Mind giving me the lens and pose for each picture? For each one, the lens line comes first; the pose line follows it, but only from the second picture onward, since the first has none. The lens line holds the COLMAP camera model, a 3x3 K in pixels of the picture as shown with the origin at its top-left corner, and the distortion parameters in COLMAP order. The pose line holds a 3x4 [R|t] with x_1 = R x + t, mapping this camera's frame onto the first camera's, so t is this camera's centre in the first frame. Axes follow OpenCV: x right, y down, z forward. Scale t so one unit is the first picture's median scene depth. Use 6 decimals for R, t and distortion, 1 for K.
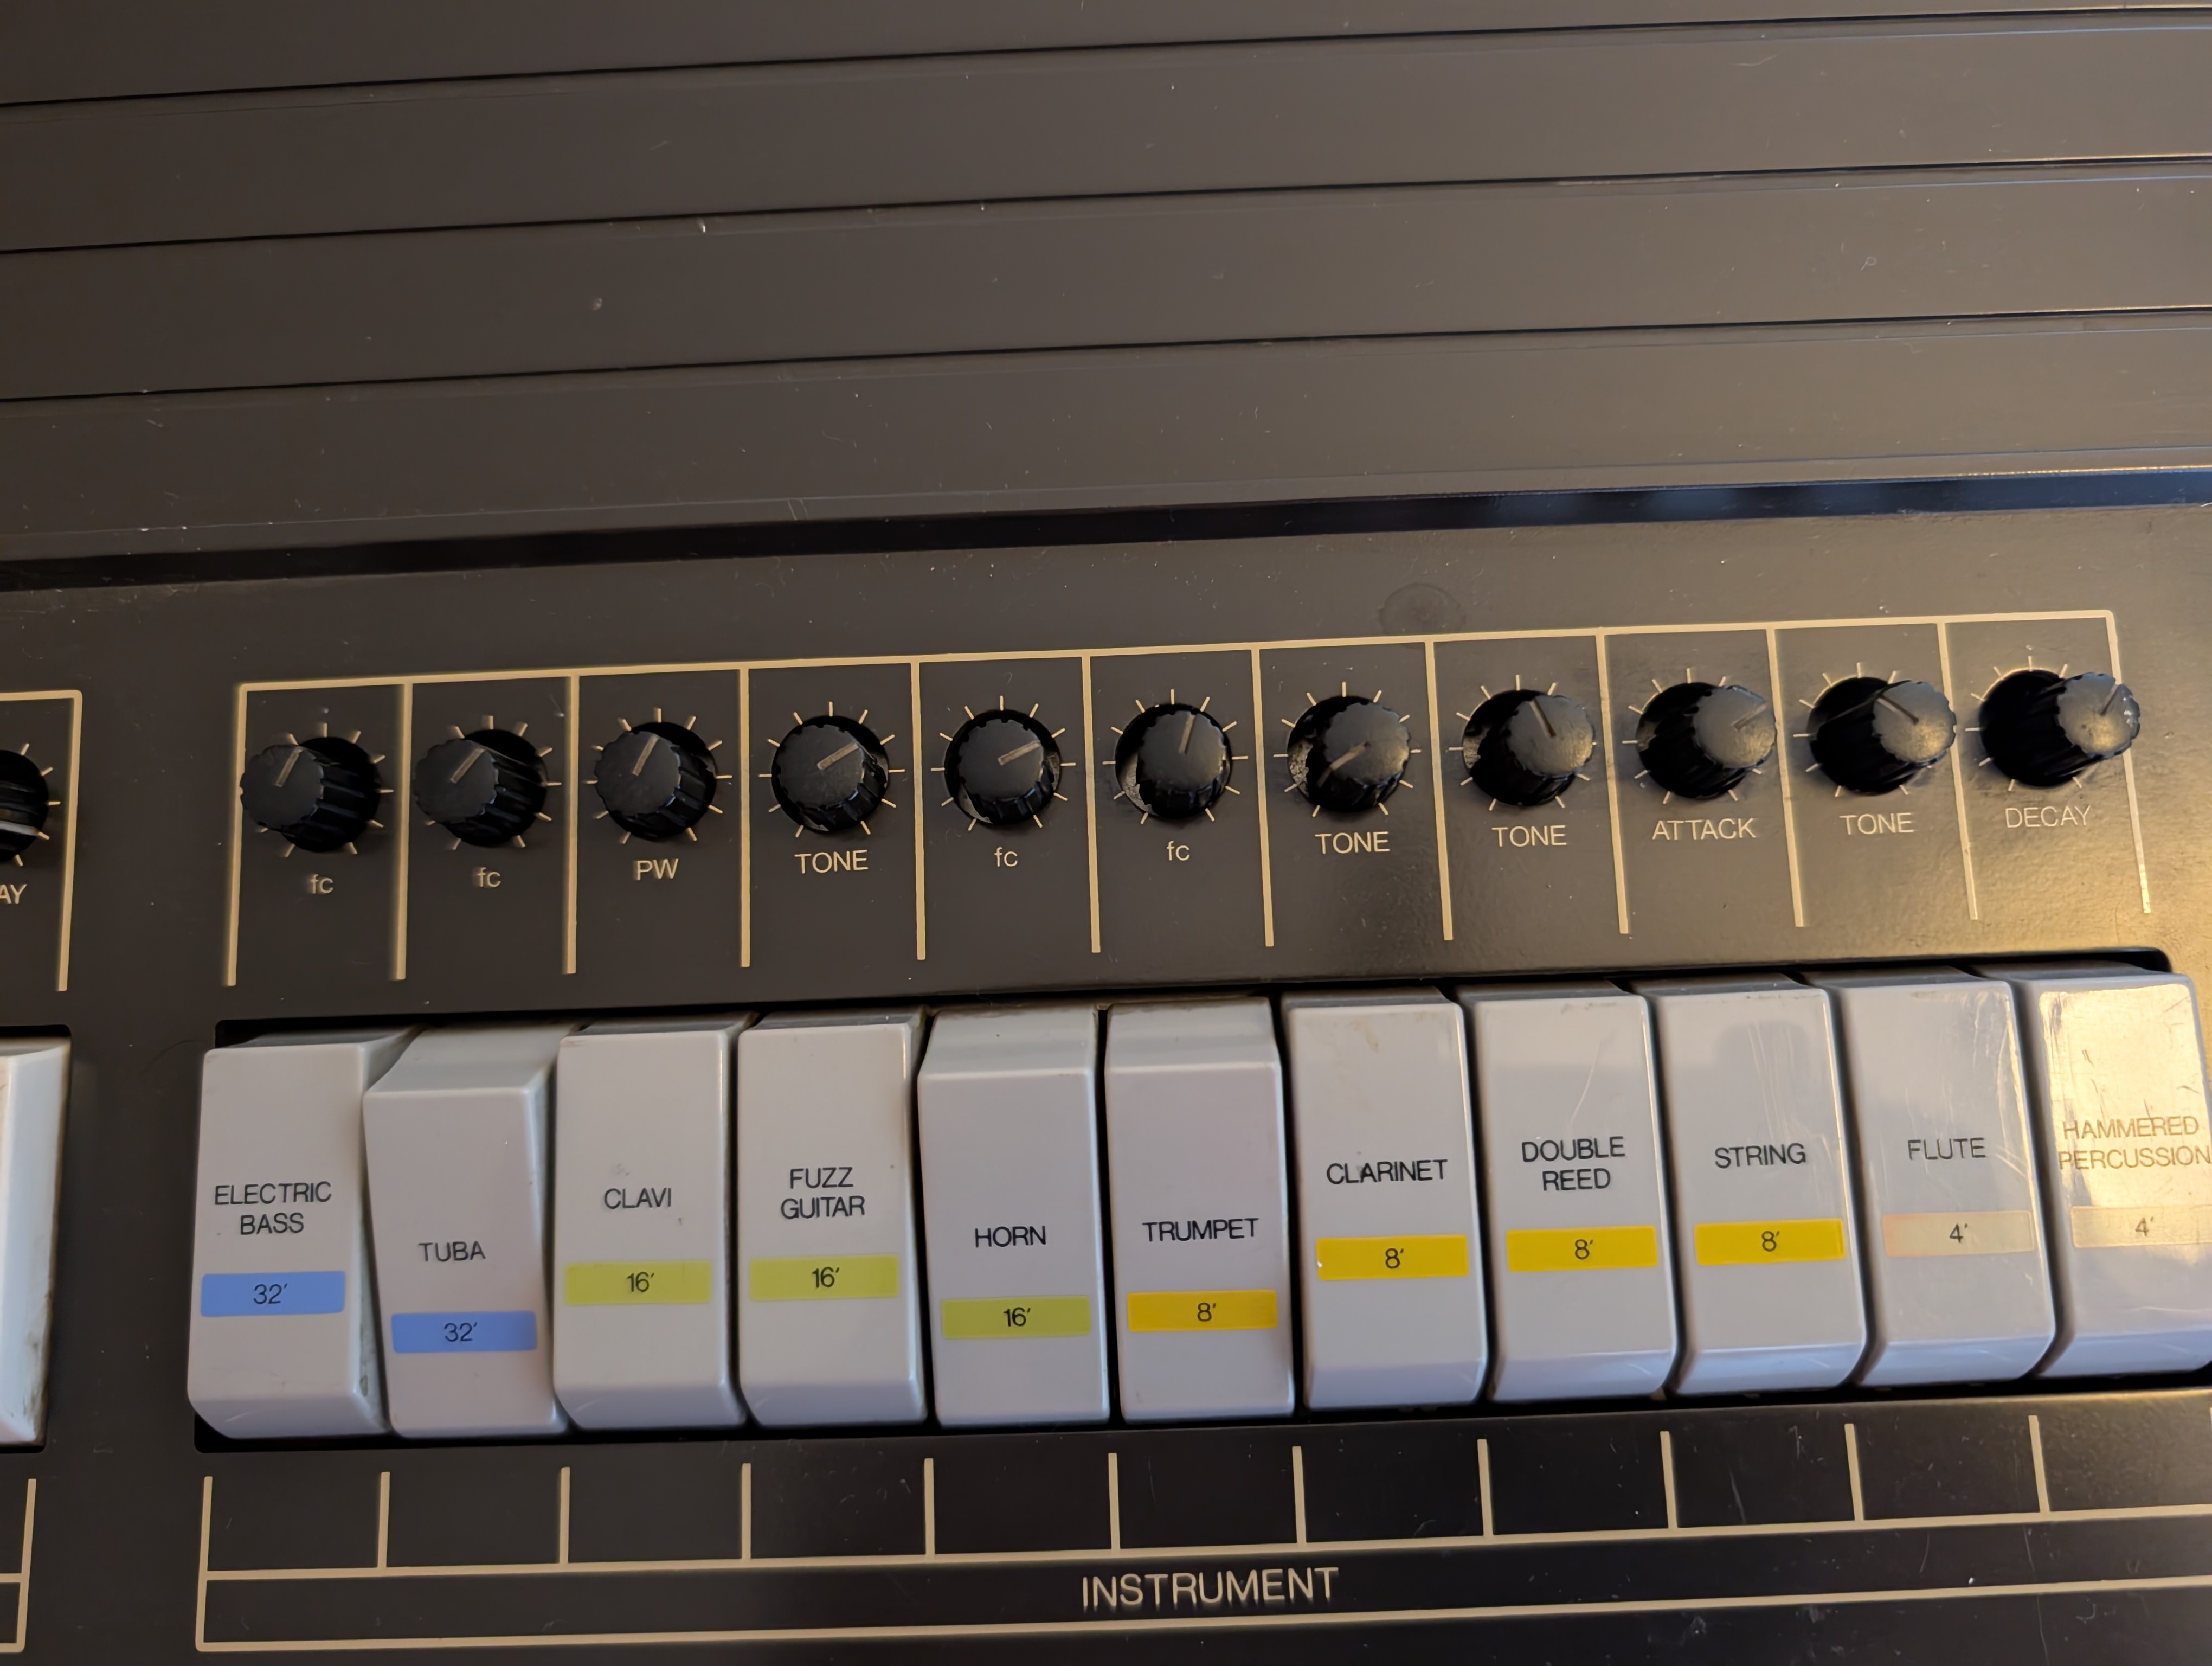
lens RADIAL K [[1963.6, 0, 1104.4], [0, 1963.6, 759.5], [0, 0, 1]] dist [-0.037348, -0.003800]
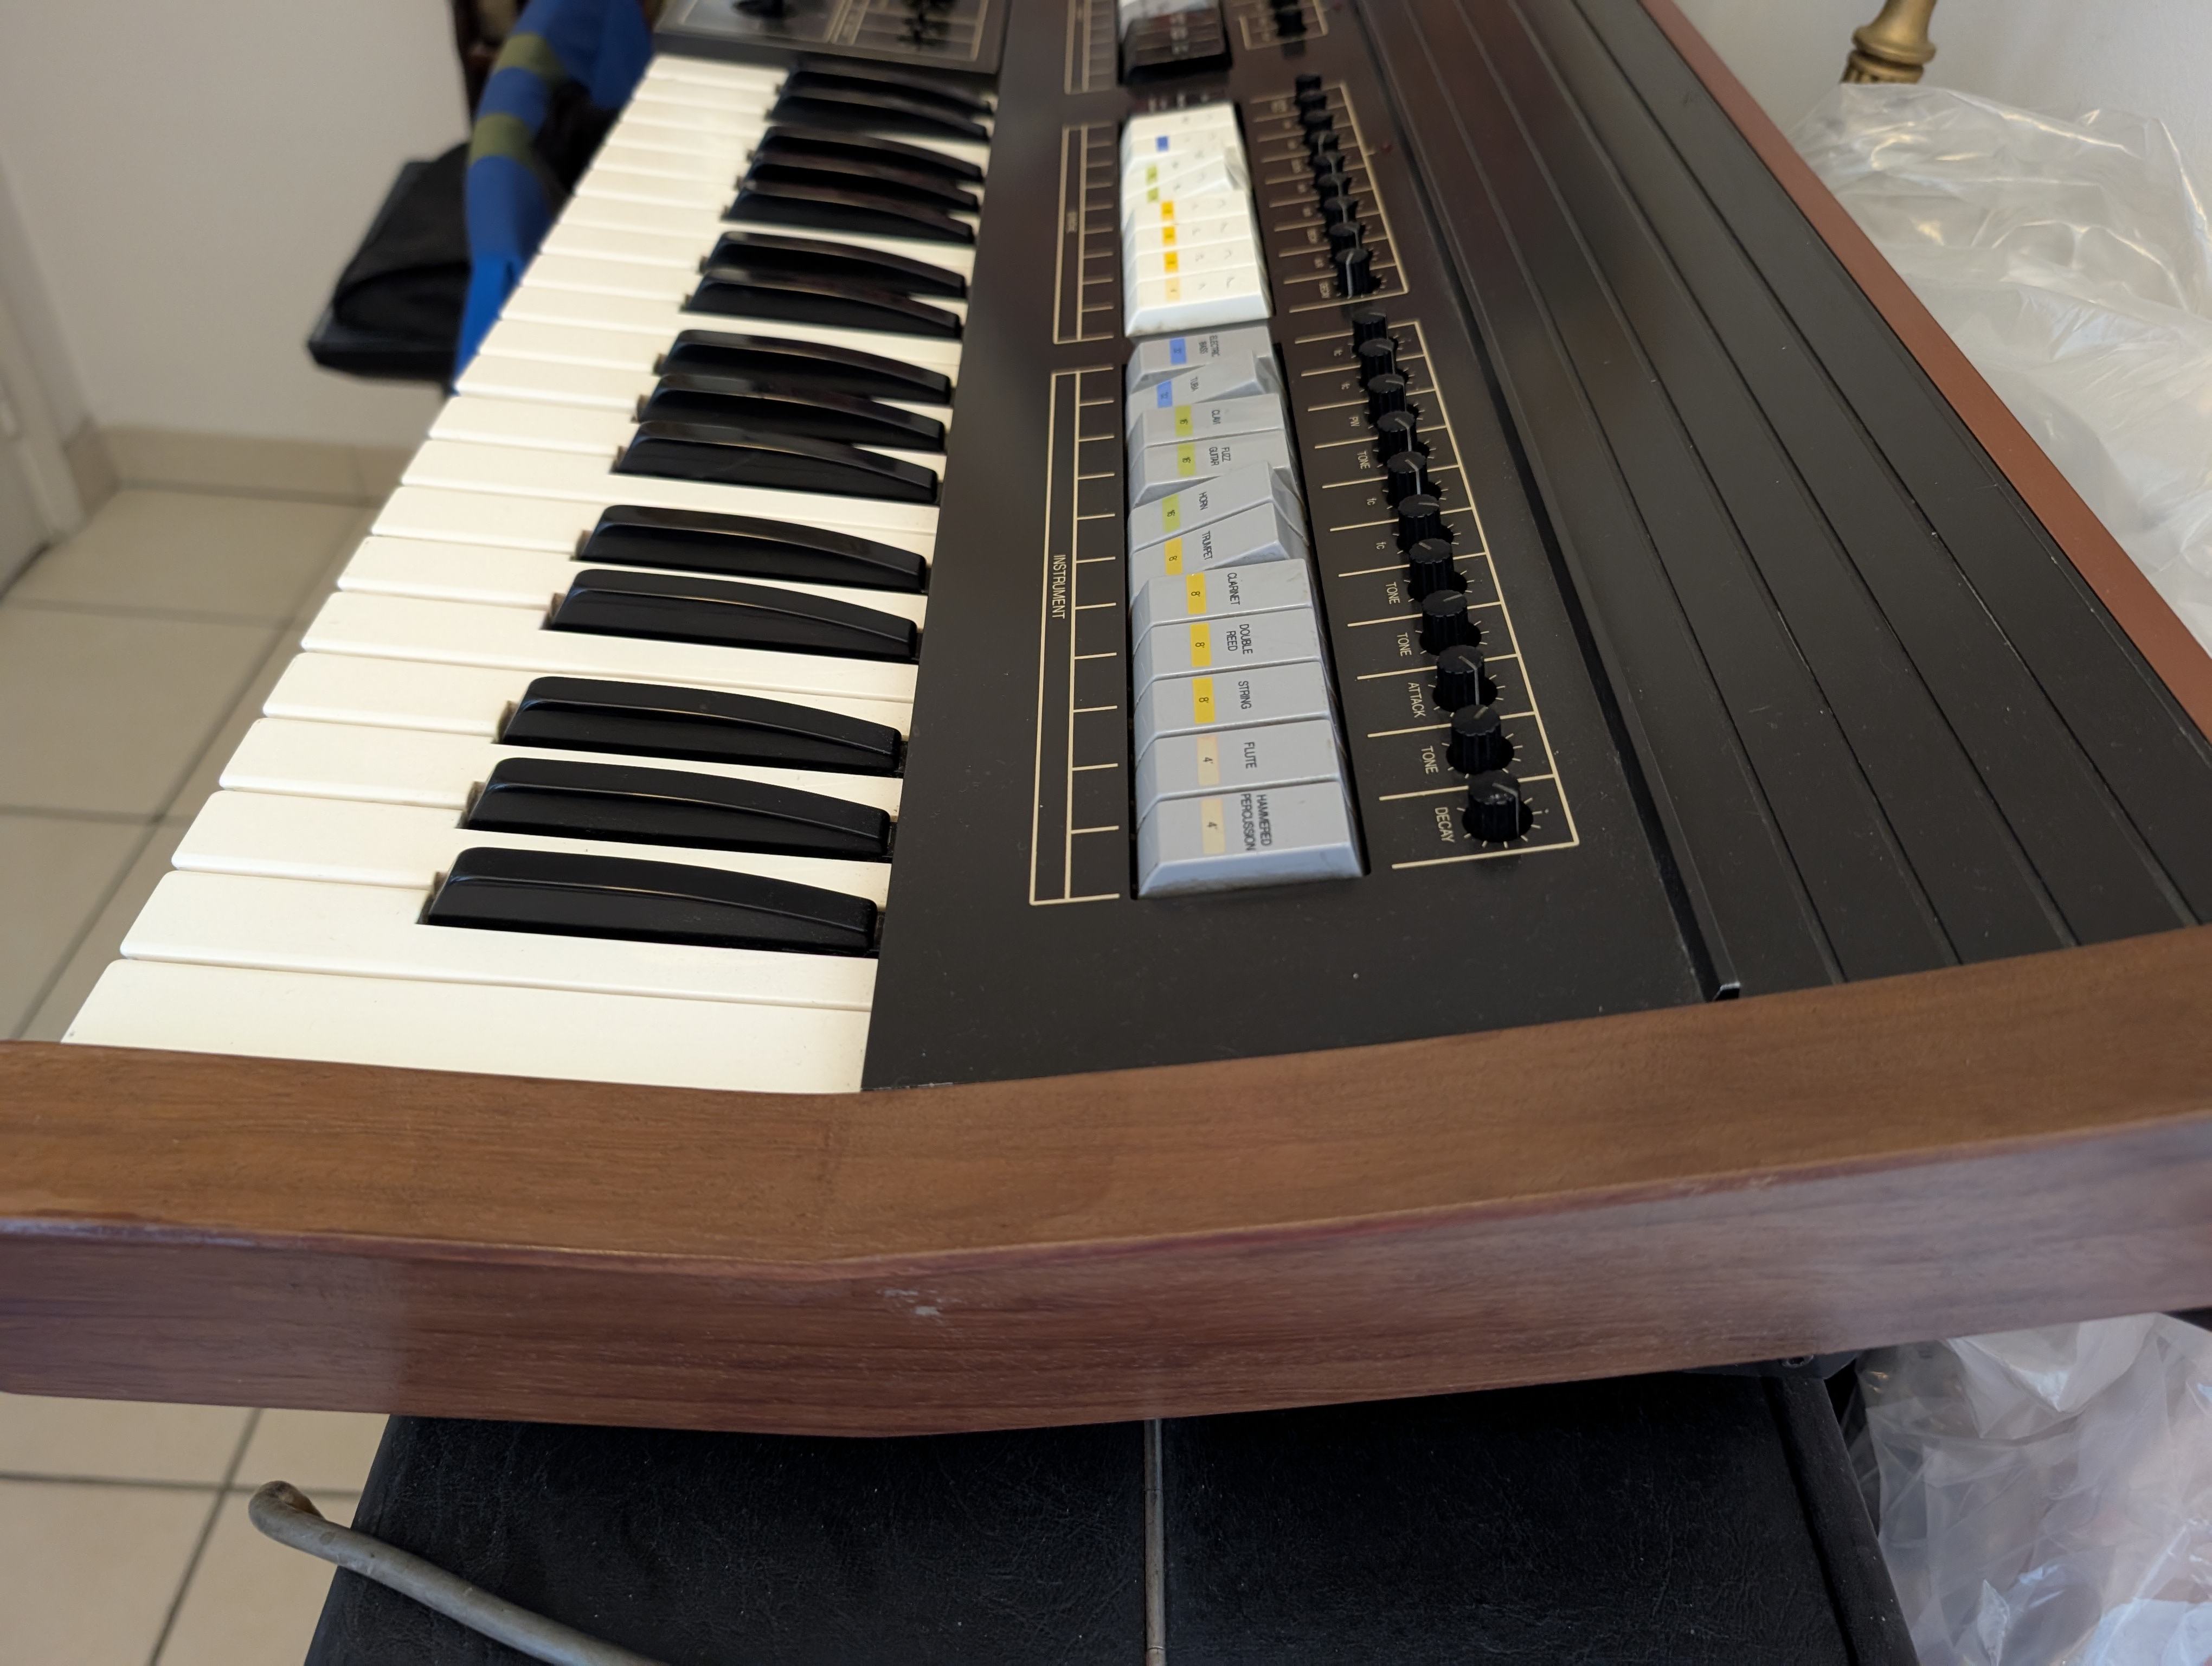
lens RADIAL K [[1583.2, 0, 1118.3], [0, 1583.2, 888.5], [0, 0, 1]] dist [-0.010420, -0.000888]
pose [[-0.024667, 0.730931, -0.682006, 1.597653], [-0.940265, 0.214752, 0.264165, -0.062383], [0.339549, 0.647782, 0.681971, -0.028770]]
